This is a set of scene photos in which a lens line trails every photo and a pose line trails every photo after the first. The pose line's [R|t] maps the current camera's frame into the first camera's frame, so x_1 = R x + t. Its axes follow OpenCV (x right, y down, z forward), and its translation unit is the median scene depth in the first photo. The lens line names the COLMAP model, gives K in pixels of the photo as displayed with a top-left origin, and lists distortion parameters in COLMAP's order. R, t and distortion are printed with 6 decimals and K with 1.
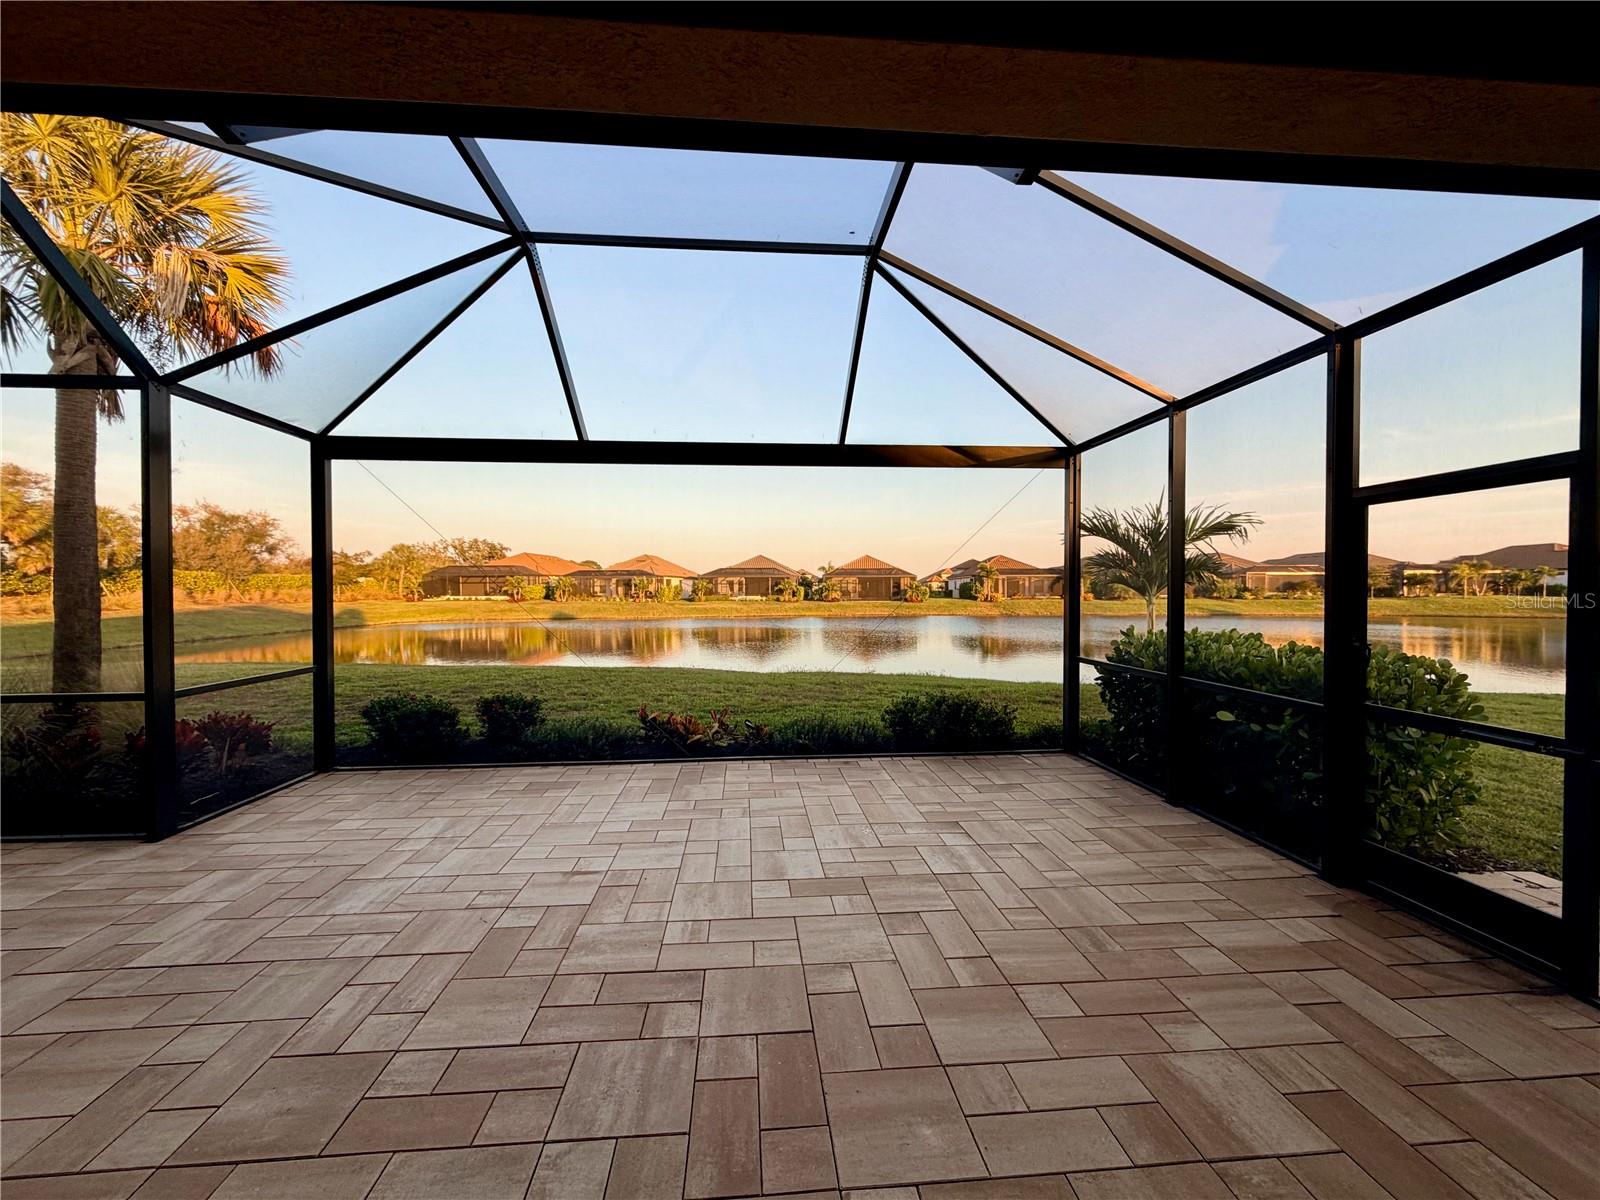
lens RADIAL K [[637.4, 0, 797.3], [0, 637.4, 597.9], [0, 0, 1]] dist [-0.000113, 0.000102]
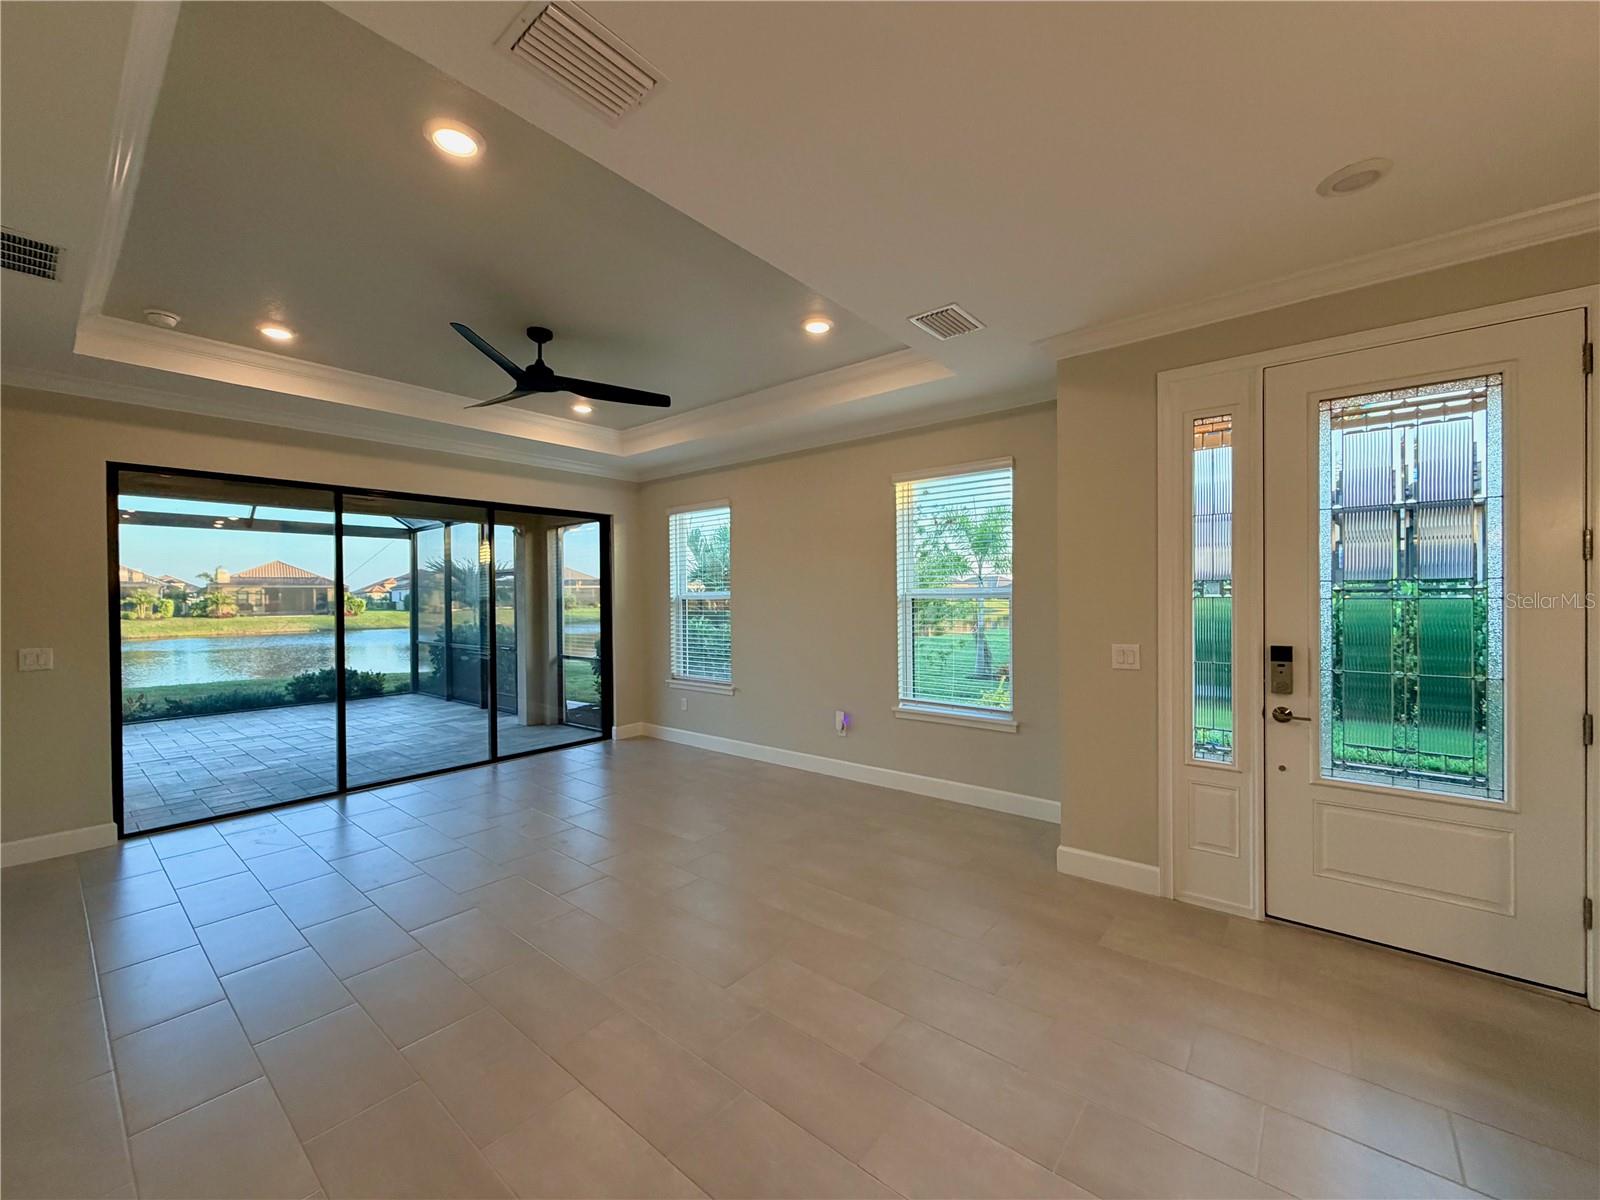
lens RADIAL K [[637.4, 0, 795.0], [0, 637.4, 598.6], [0, 0, 1]] dist [-0.000113, 0.000102]
pose [[0.704359, -0.006673, 0.709812, -0.102223], [0.017081, 0.999826, -0.007551, 0.001193], [-0.709638, 0.017443, 0.704350, -1.053726]]
